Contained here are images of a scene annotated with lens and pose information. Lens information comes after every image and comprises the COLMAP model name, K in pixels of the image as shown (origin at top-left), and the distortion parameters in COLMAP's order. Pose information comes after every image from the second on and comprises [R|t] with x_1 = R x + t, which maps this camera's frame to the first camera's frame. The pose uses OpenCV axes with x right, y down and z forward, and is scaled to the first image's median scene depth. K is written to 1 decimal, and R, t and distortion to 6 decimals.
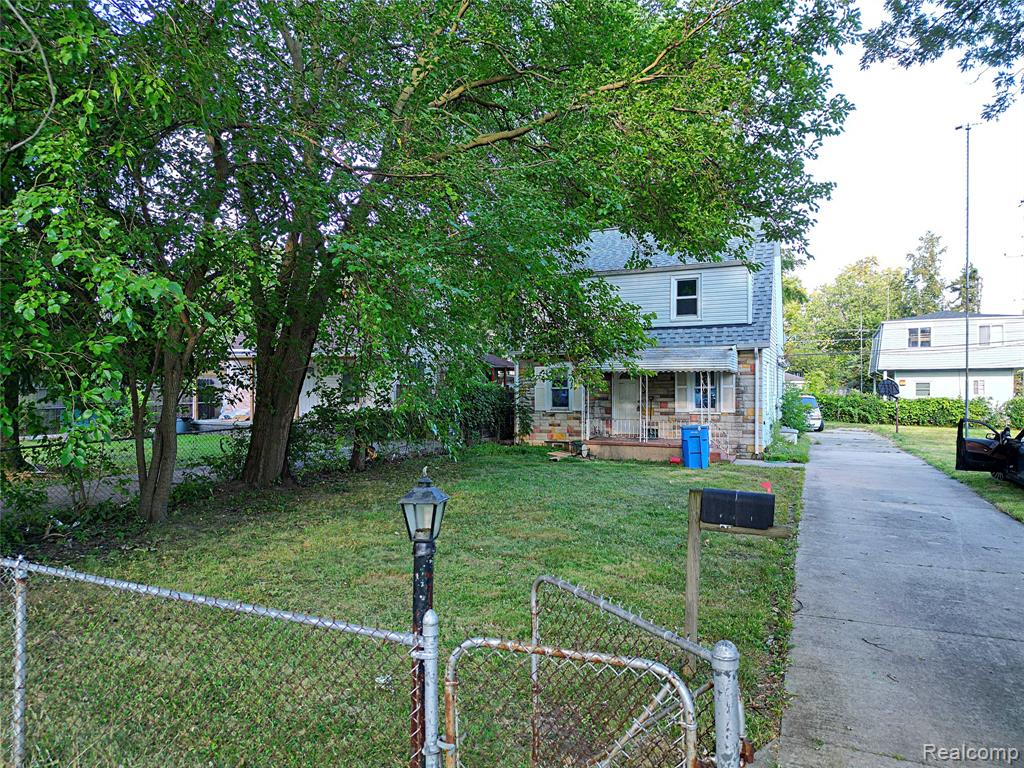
lens RADIAL K [[654.0, 0, 512.0], [0, 654.0, 384.0], [0, 0, 1]] dist [0.001923, -0.007664]
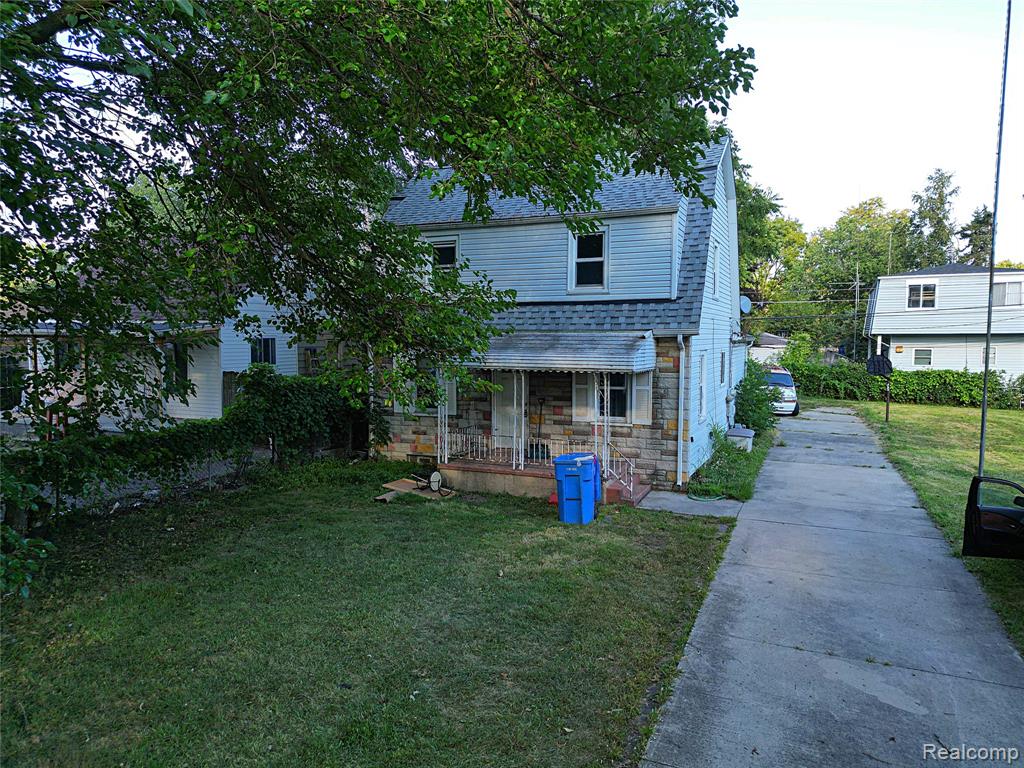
lens RADIAL K [[654.0, 0, 512.0], [0, 654.0, 384.0], [0, 0, 1]] dist [0.001923, -0.007664]
pose [[0.999994, -0.002997, -0.001849, 0.182006], [0.003140, 0.996563, 0.082779, -0.056725], [0.001594, -0.082784, 0.996566, 0.282948]]
